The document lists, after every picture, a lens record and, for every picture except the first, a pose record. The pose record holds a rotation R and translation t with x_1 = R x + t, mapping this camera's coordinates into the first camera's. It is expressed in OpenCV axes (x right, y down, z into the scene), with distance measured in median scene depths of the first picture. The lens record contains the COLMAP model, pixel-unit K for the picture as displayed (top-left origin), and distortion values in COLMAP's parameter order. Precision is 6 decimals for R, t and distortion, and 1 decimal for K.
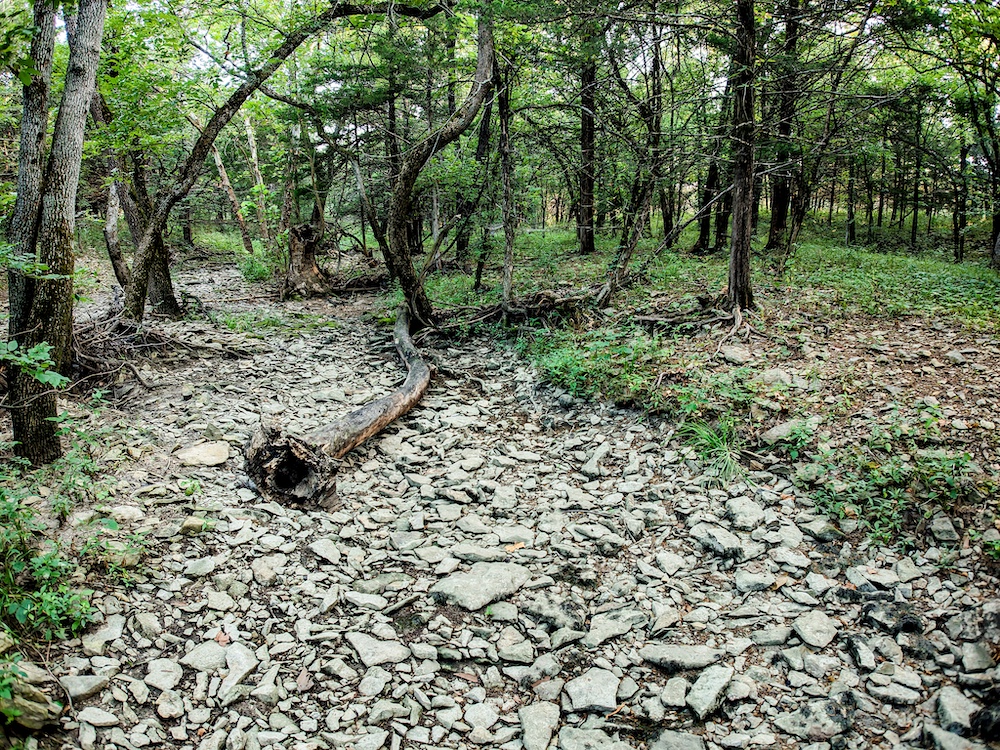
lens RADIAL K [[573.1, 0, 500.0], [0, 573.1, 375.0], [0, 0, 1]] dist [-0.175069, 0.022334]
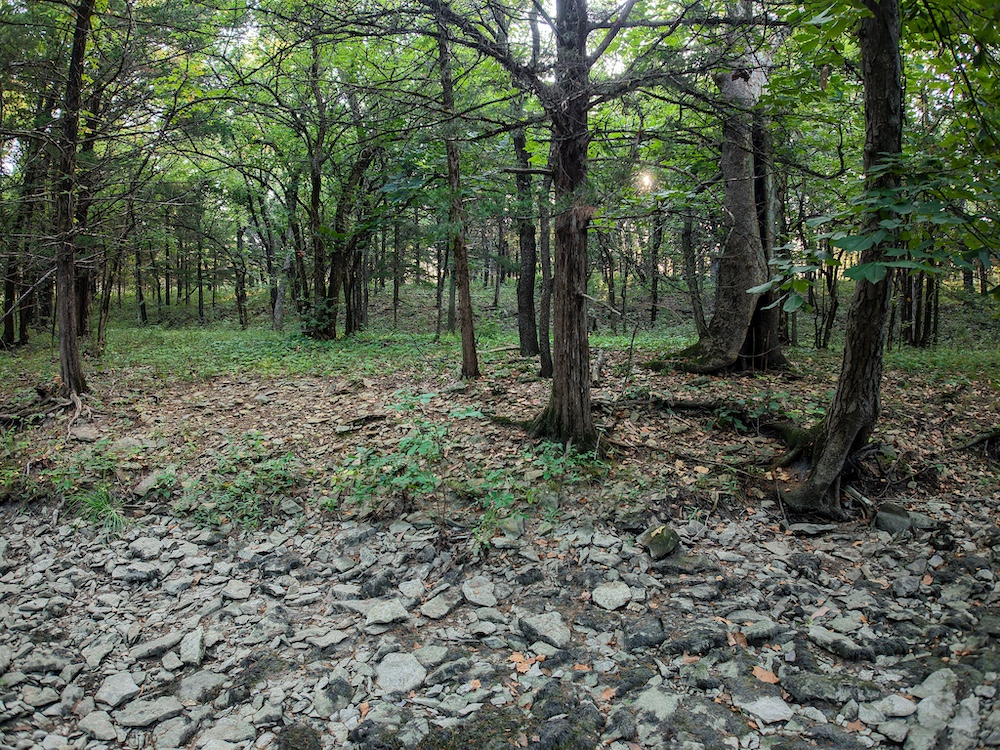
lens RADIAL K [[573.1, 0, 500.0], [0, 573.1, 375.0], [0, 0, 1]] dist [-0.175069, 0.022334]
pose [[0.383899, -0.099315, 0.918019, -0.268741], [0.232348, 0.972599, 0.008057, 0.048443], [-0.893665, 0.210207, 0.396455, -0.236945]]
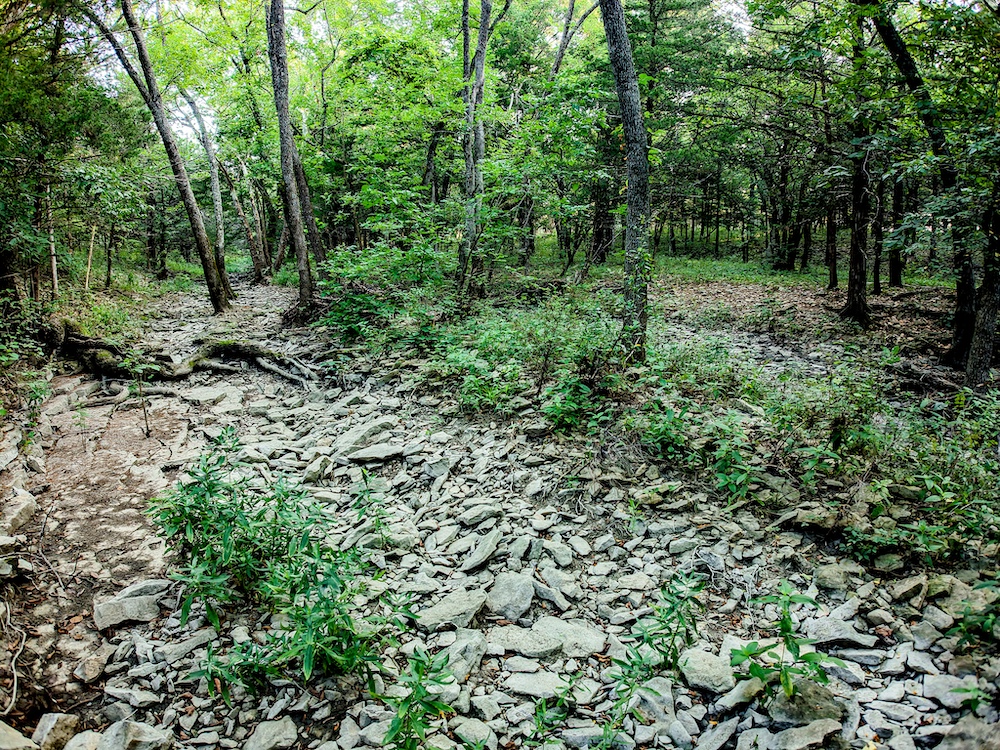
lens RADIAL K [[573.1, 0, 500.0], [0, 573.1, 375.0], [0, 0, 1]] dist [-0.175069, 0.022334]
pose [[0.955511, -0.061616, 0.288447, -1.597167], [0.071054, 0.997222, -0.022355, 0.515228], [-0.286268, 0.041856, 0.957235, -2.034639]]
